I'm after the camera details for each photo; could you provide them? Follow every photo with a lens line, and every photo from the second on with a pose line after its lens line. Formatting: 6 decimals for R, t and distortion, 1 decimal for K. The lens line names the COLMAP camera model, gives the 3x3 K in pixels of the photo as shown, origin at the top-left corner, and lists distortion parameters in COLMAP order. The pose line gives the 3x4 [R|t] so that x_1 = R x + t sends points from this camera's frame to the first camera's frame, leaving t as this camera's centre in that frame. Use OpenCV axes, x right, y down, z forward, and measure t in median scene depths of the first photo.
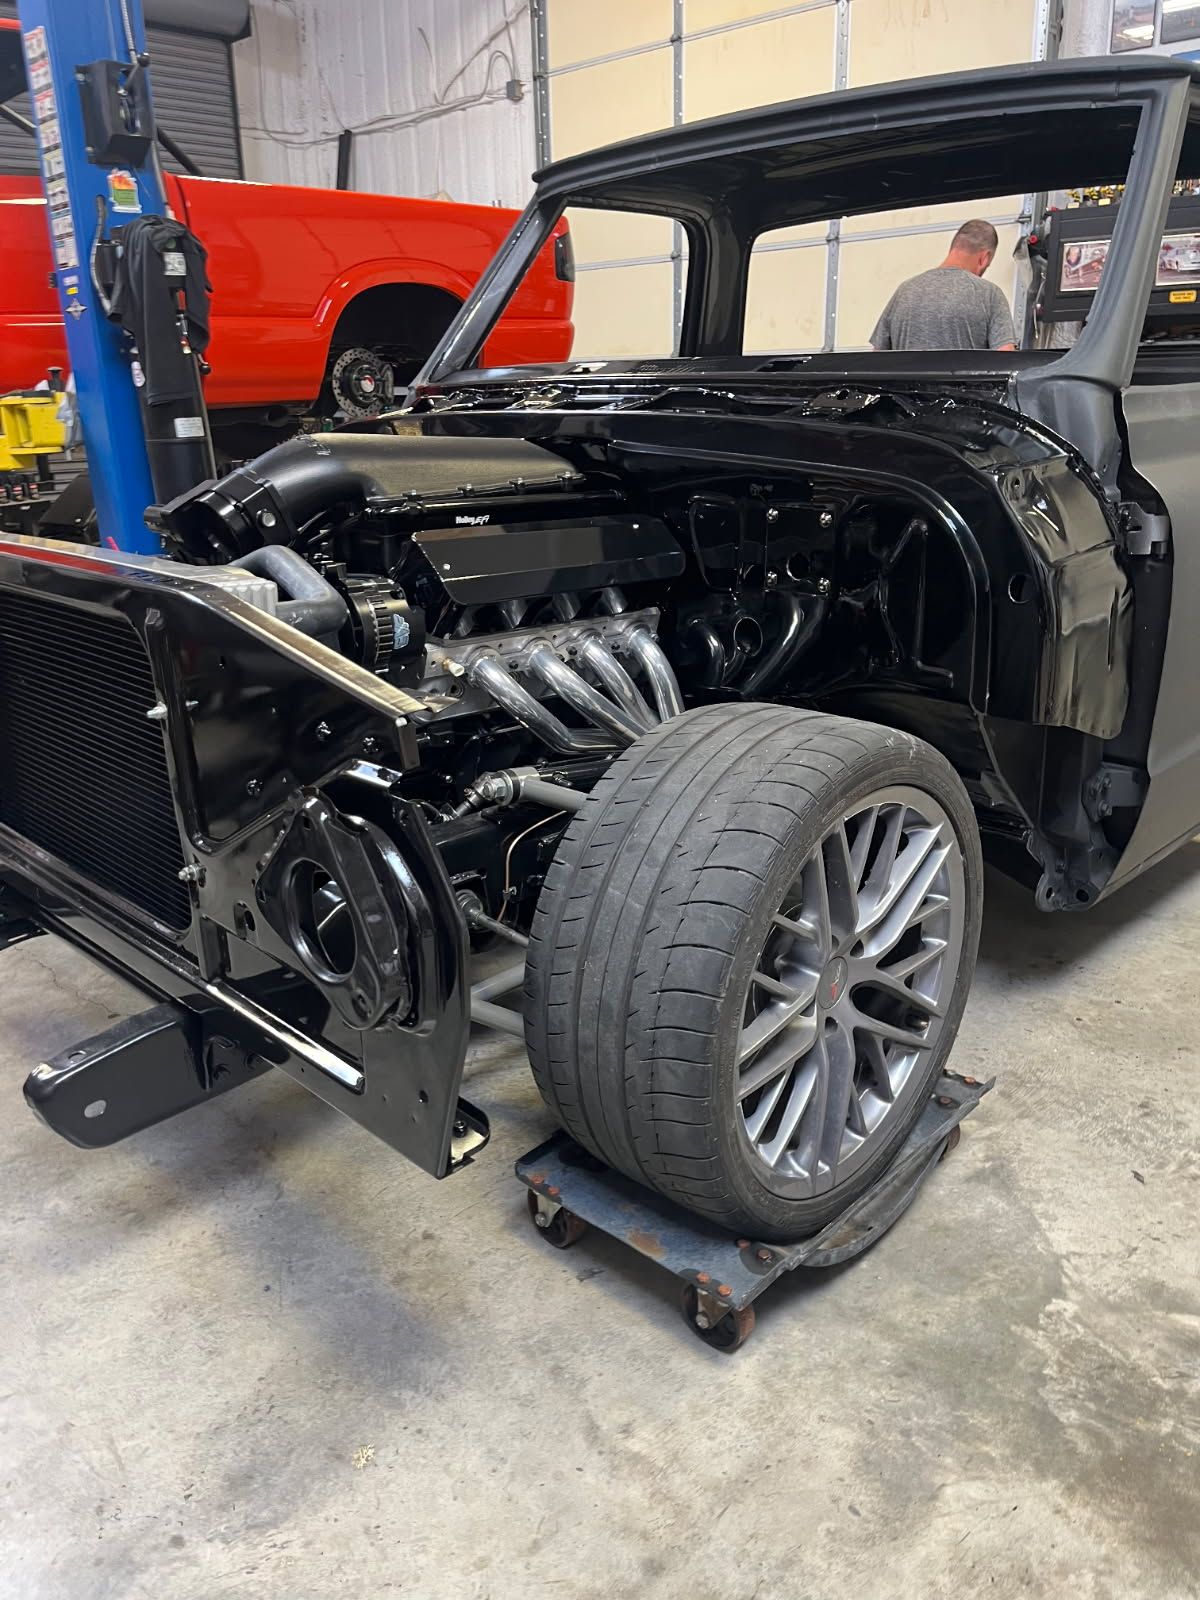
lens RADIAL K [[1234.1, 0, 600.0], [0, 1234.1, 800.0], [0, 0, 1]] dist [-0.030572, -0.002575]
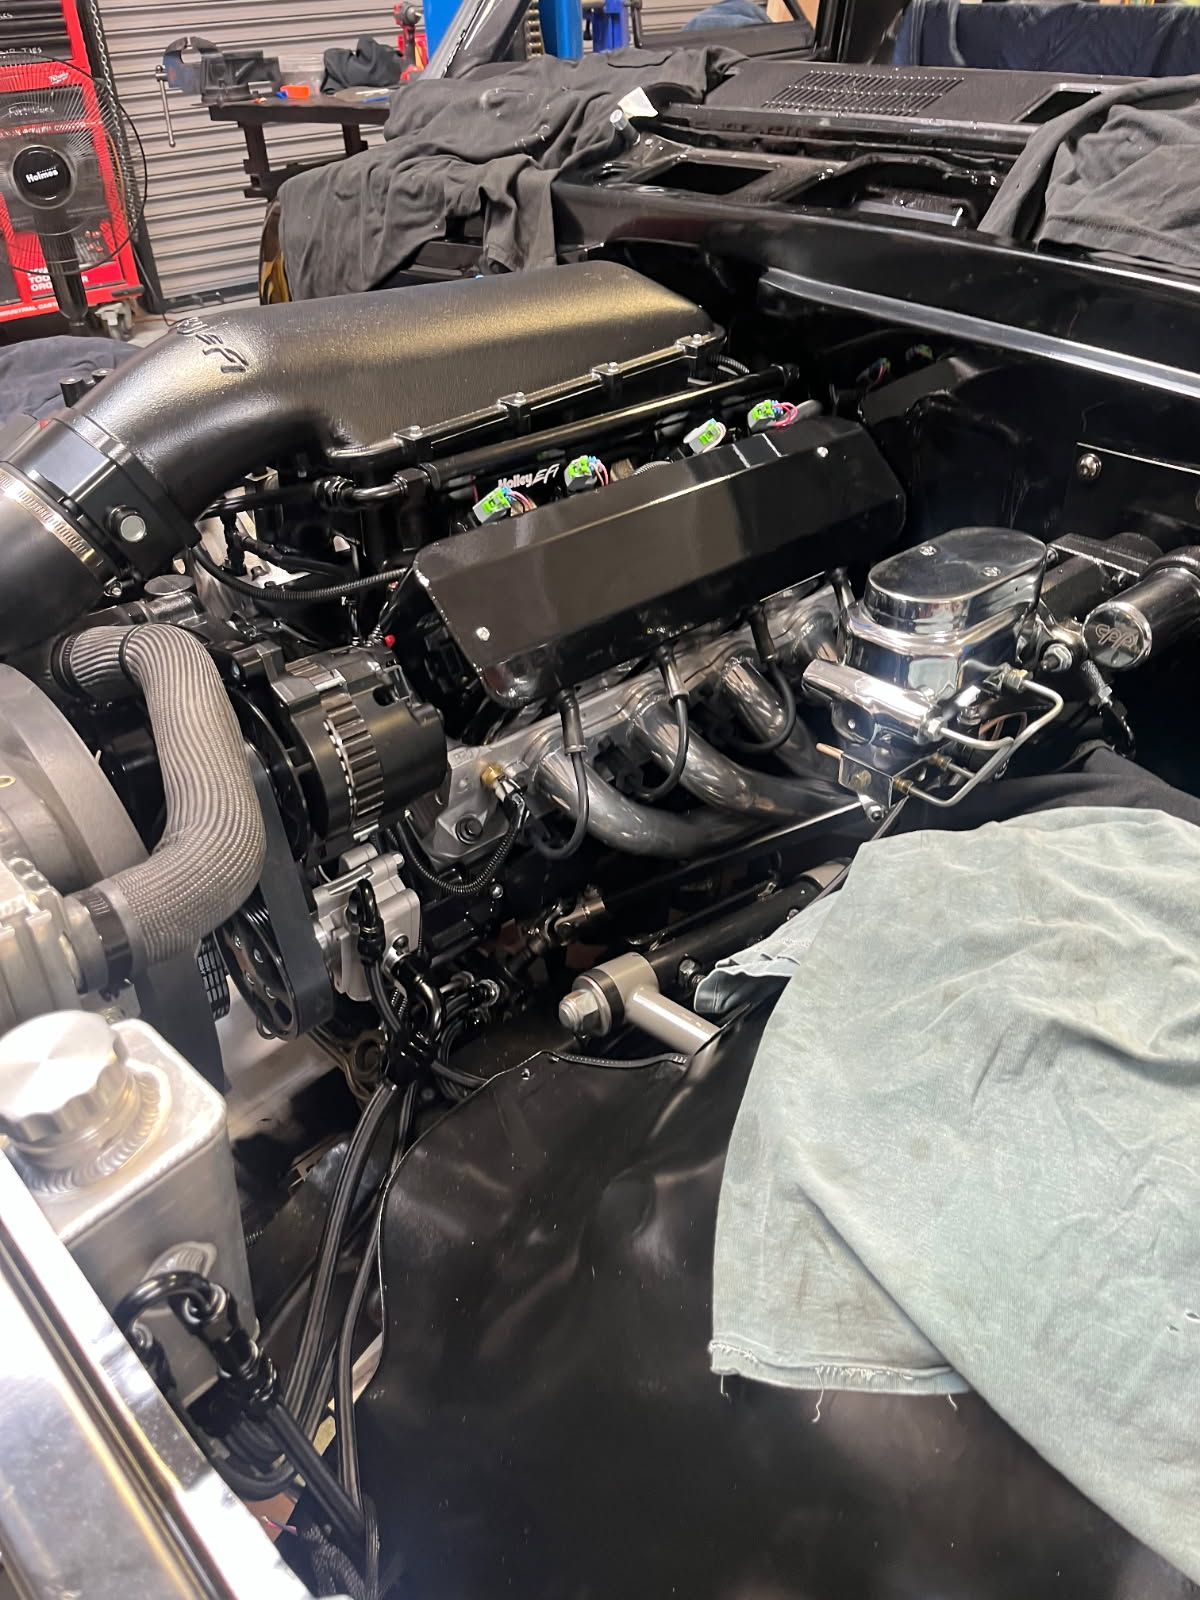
lens RADIAL K [[1234.1, 0, 600.0], [0, 1234.1, 800.0], [0, 0, 1]] dist [-0.030572, -0.002575]
pose [[0.999636, 0.009686, -0.025199, -0.071757], [-0.002350, 0.961101, 0.276187, -0.304077], [0.026894, -0.276027, 0.960774, 0.566910]]
